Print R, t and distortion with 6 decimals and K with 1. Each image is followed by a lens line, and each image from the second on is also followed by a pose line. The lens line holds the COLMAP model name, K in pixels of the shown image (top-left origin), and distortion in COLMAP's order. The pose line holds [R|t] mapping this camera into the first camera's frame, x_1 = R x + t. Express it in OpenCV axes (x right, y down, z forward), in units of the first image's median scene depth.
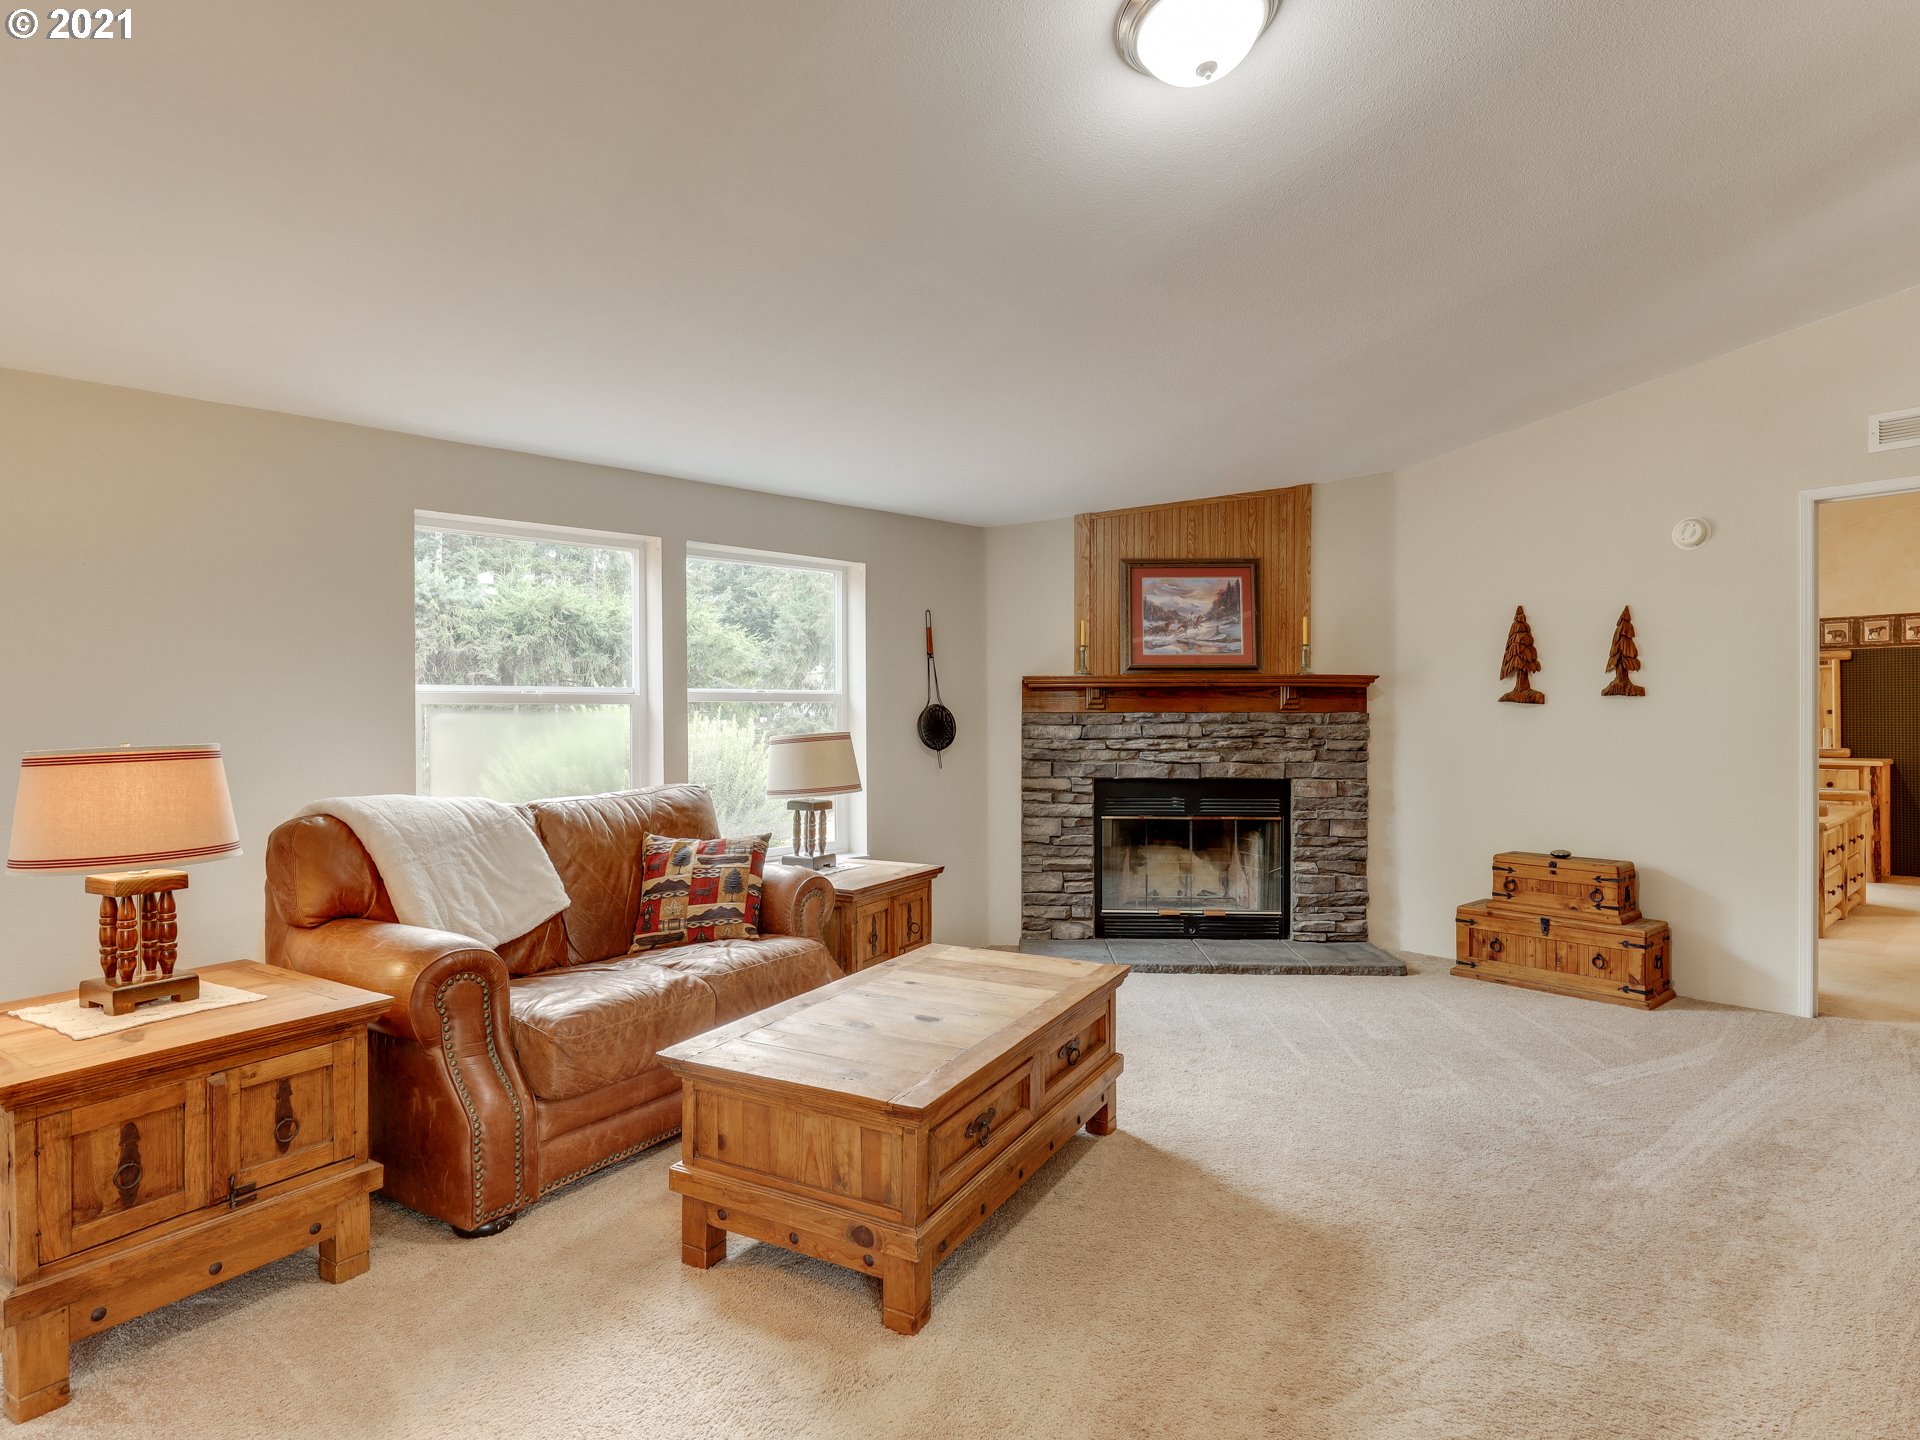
lens RADIAL K [[1026.5, 0, 959.0], [0, 1026.5, 722.6], [0, 0, 1]] dist [0.002278, -0.001496]
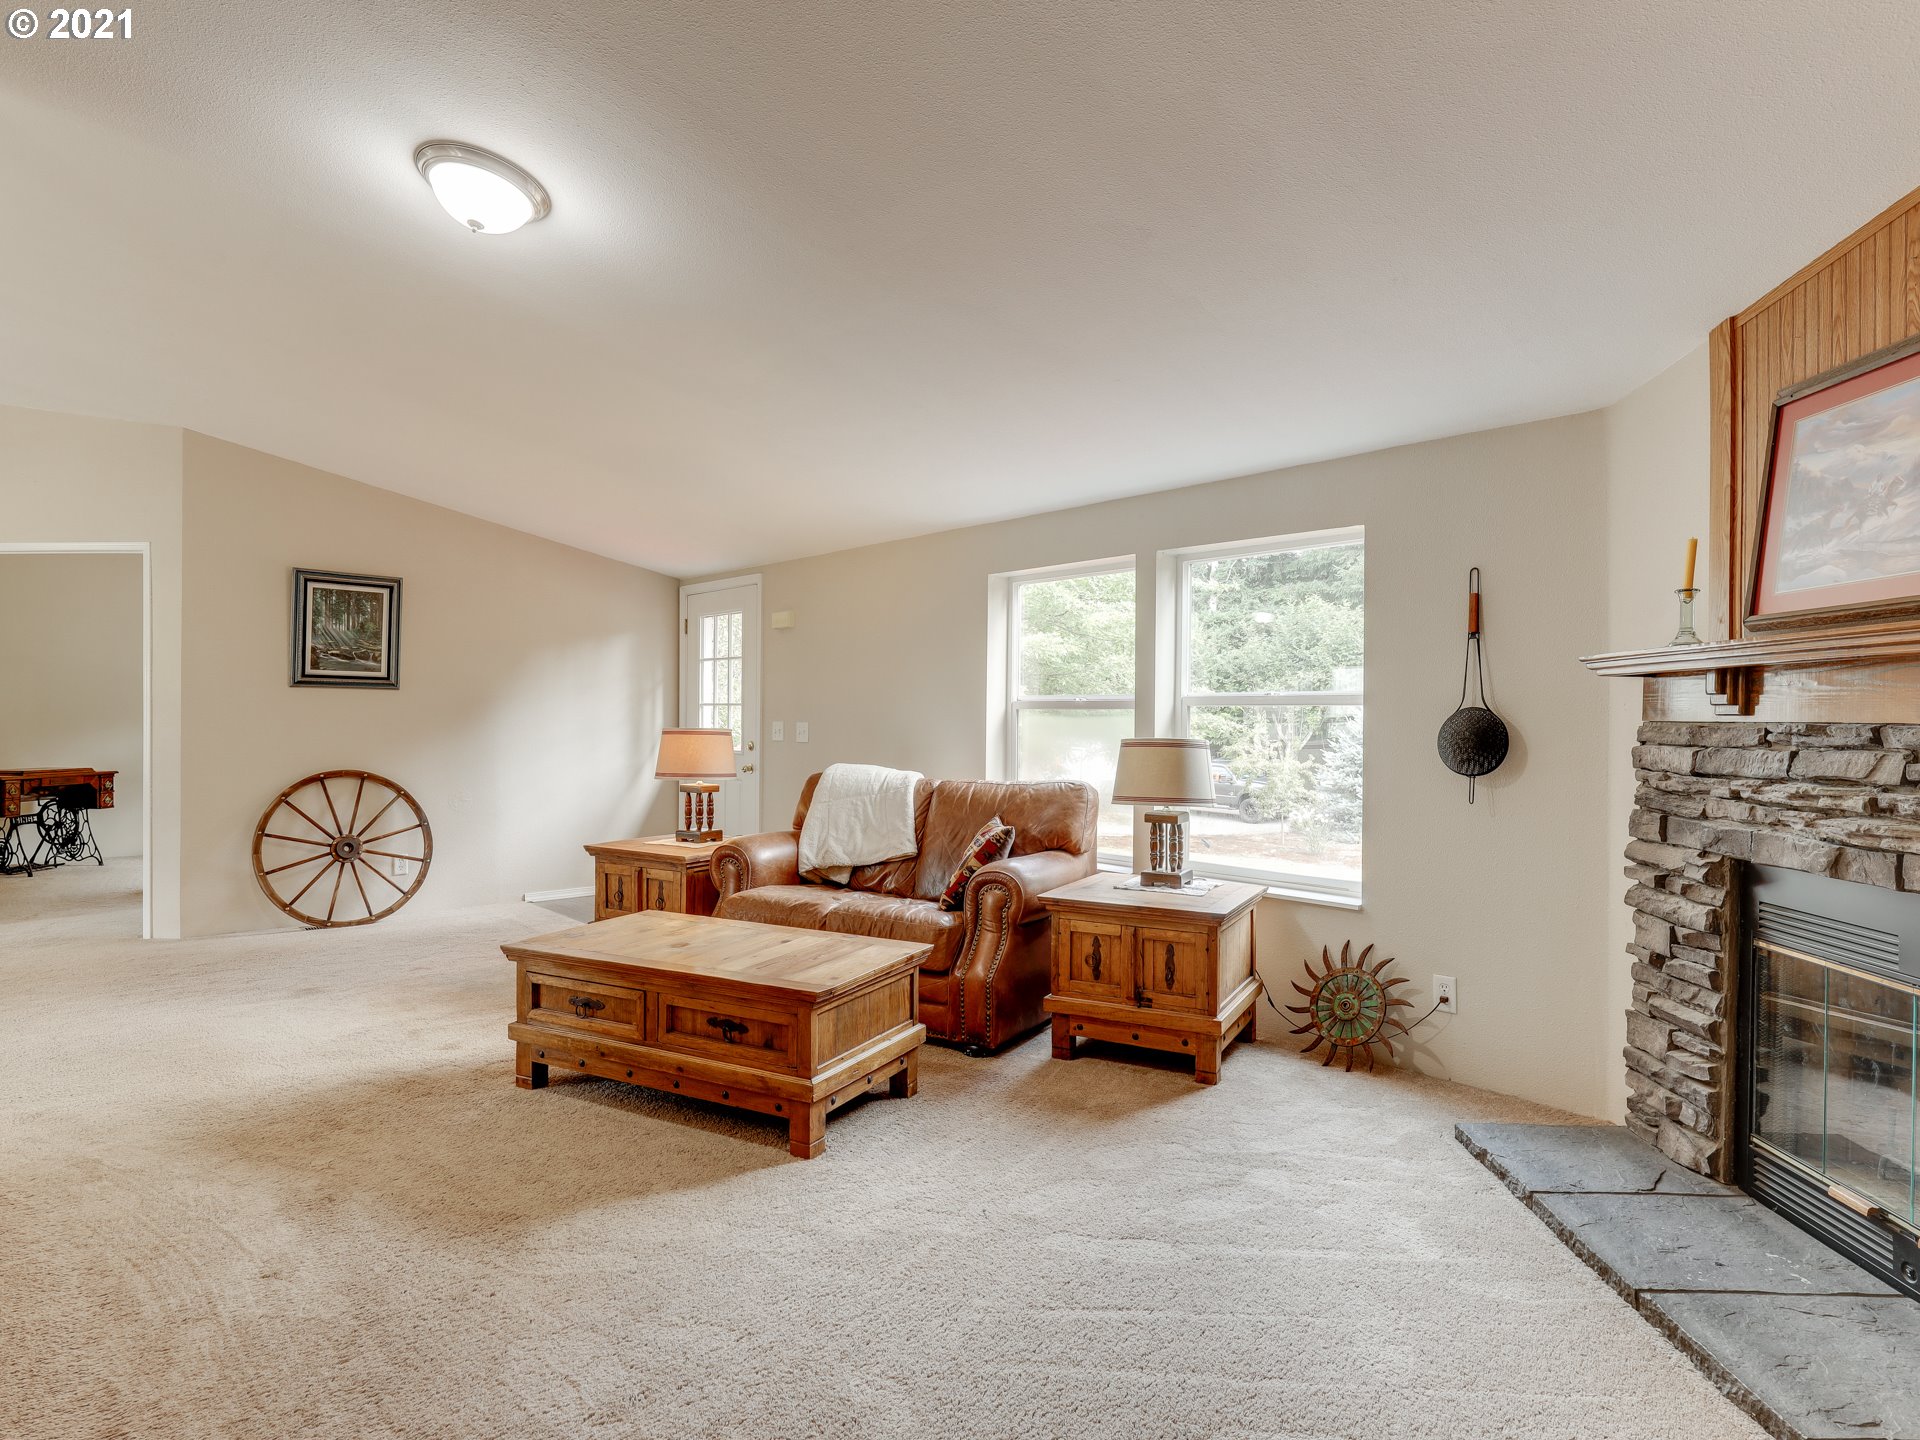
lens RADIAL K [[1026.5, 0, 958.6], [0, 1026.5, 715.4], [0, 0, 1]] dist [0.002278, -0.001496]
pose [[0.031547, 0.002248, -0.999500, 0.618675], [-0.017513, 0.999845, 0.001696, -0.007491], [0.999349, 0.017451, 0.031582, 0.626181]]
